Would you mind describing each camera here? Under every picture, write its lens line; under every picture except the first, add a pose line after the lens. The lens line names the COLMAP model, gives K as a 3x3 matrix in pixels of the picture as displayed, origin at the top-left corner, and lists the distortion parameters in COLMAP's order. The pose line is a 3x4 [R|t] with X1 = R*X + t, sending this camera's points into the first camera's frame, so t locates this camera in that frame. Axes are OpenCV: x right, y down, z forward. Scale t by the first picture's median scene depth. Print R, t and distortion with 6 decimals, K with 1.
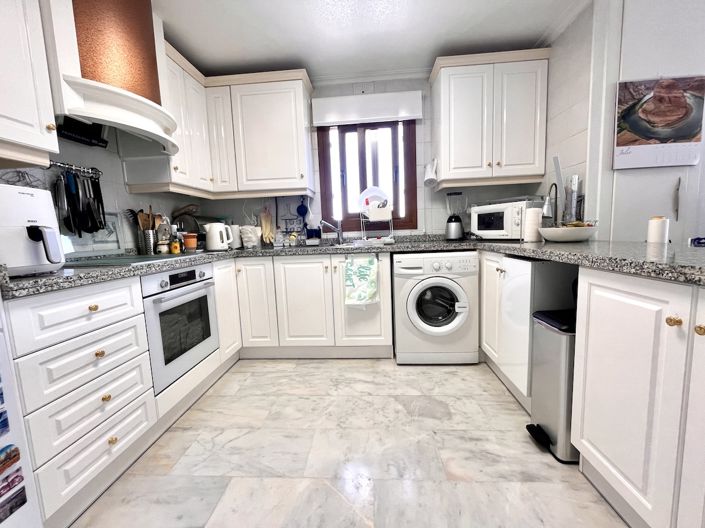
lens RADIAL K [[285.3, 0, 351.0], [0, 285.3, 263.7], [0, 0, 1]] dist [-0.002222, 0.000215]
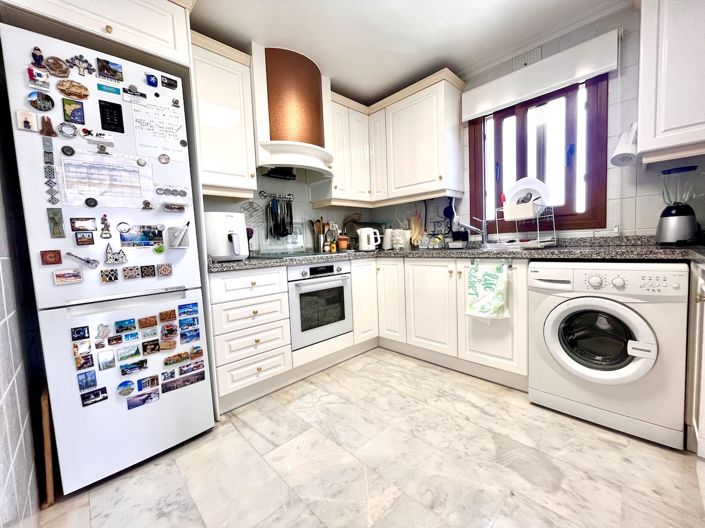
lens RADIAL K [[285.3, 0, 352.6], [0, 285.3, 264.5], [0, 0, 1]] dist [-0.002222, 0.000215]
pose [[0.741411, 0.058125, -0.668530, 0.328756], [-0.061693, 0.997927, 0.018345, -0.009712], [0.668210, 0.027642, 0.743459, 0.089414]]
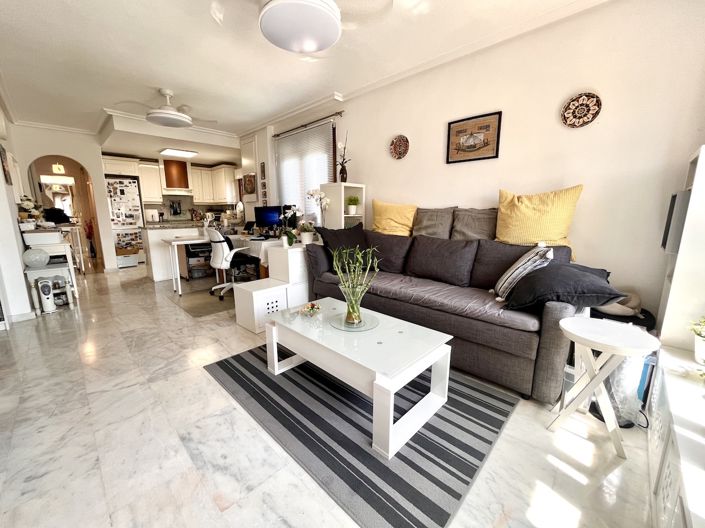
lens RADIAL K [[285.3, 0, 352.6], [0, 285.3, 264.0], [0, 0, 1]] dist [-0.002222, 0.000215]
pose [[0.771435, 0.156266, -0.616822, 3.464414], [-0.103163, 0.987266, 0.121092, -0.147270], [0.627889, -0.029781, 0.777733, -0.667368]]
